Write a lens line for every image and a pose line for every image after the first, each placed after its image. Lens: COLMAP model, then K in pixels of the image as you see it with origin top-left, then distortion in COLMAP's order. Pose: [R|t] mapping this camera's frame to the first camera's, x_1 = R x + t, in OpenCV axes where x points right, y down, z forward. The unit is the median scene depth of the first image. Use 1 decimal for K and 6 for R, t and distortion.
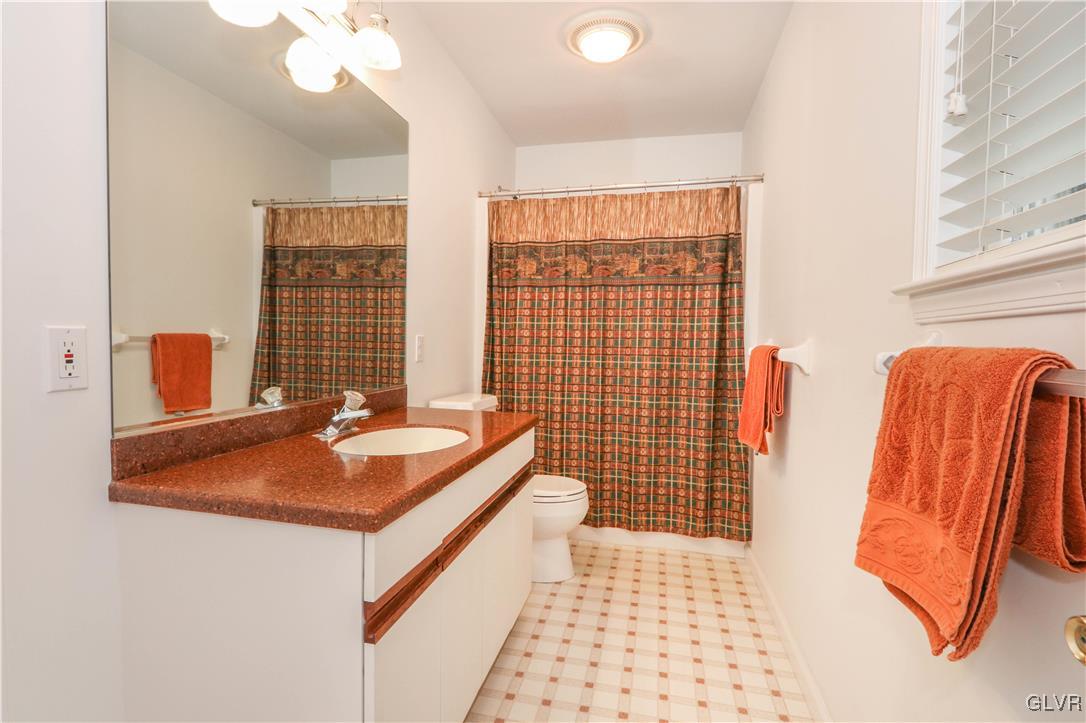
lens RADIAL K [[511.4, 0, 543.8], [0, 511.4, 362.6], [0, 0, 1]] dist [-0.017769, 0.004282]
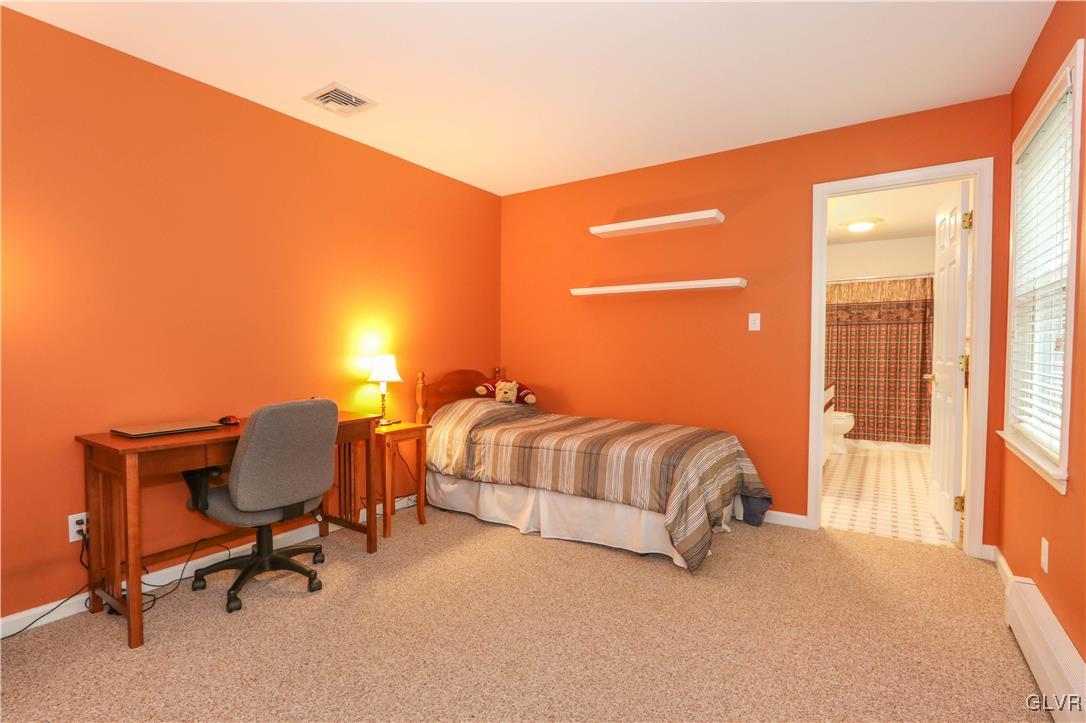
lens RADIAL K [[511.4, 0, 540.3], [0, 511.4, 361.9], [0, 0, 1]] dist [-0.017769, 0.004282]
pose [[0.928706, -0.009739, -0.370689, -0.339589], [0.004203, 0.999867, -0.015739, 0.032403], [0.370793, 0.013059, 0.928624, -1.495175]]
